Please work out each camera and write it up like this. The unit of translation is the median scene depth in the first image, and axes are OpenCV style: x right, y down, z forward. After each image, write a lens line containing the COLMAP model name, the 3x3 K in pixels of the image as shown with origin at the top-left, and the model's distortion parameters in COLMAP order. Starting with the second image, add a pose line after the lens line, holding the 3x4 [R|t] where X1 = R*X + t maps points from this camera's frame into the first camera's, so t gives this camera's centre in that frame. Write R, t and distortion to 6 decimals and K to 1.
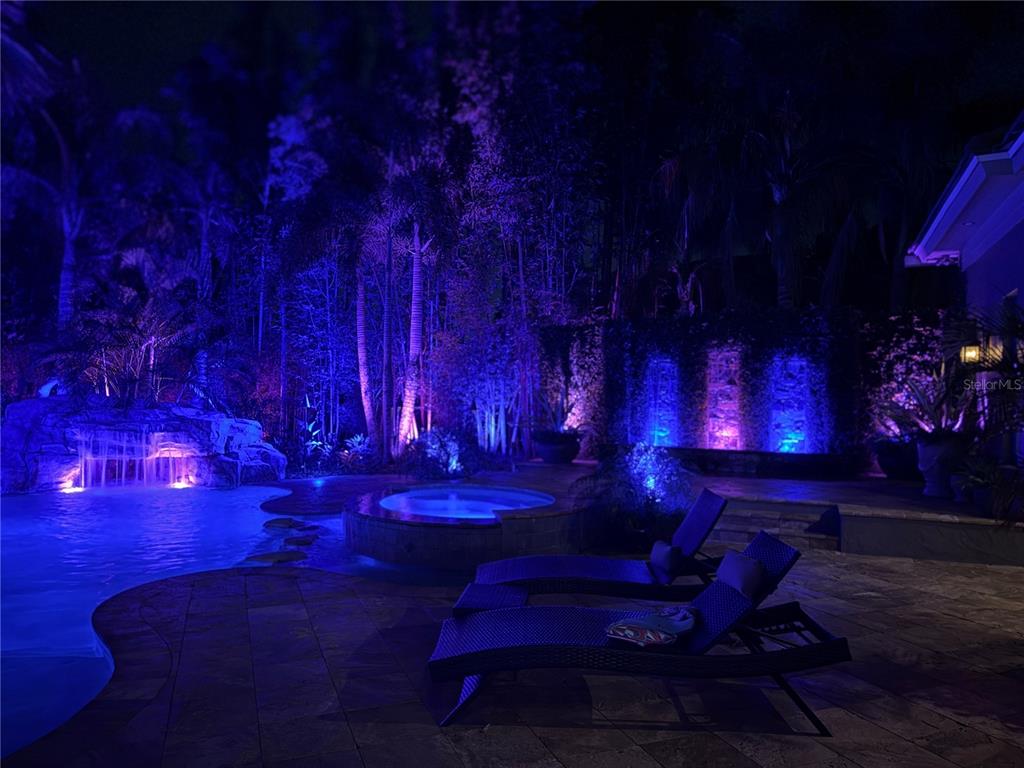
lens RADIAL K [[707.4, 0, 512.0], [0, 707.4, 384.0], [0, 0, 1]] dist [0.018926, -0.005079]
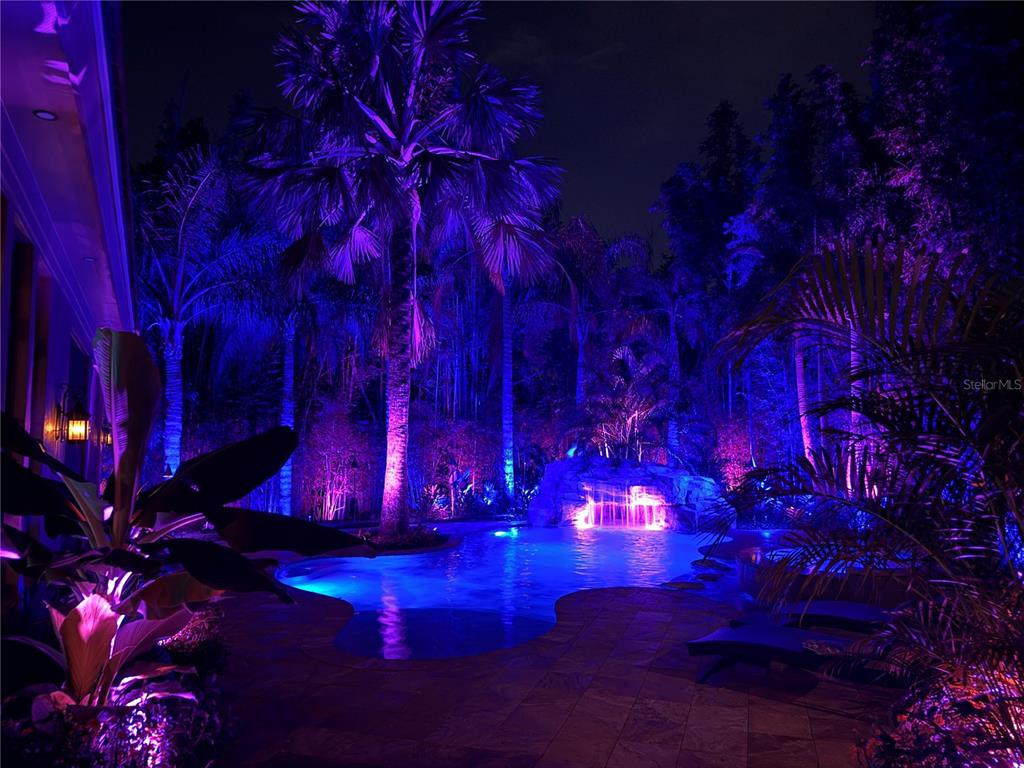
lens RADIAL K [[707.4, 0, 512.0], [0, 707.4, 384.0], [0, 0, 1]] dist [0.018926, -0.005079]
pose [[0.754962, -0.069216, -0.652105, 0.186409], [0.023870, 0.996656, -0.078152, -0.022071], [0.655333, 0.043436, 0.754090, -0.141677]]
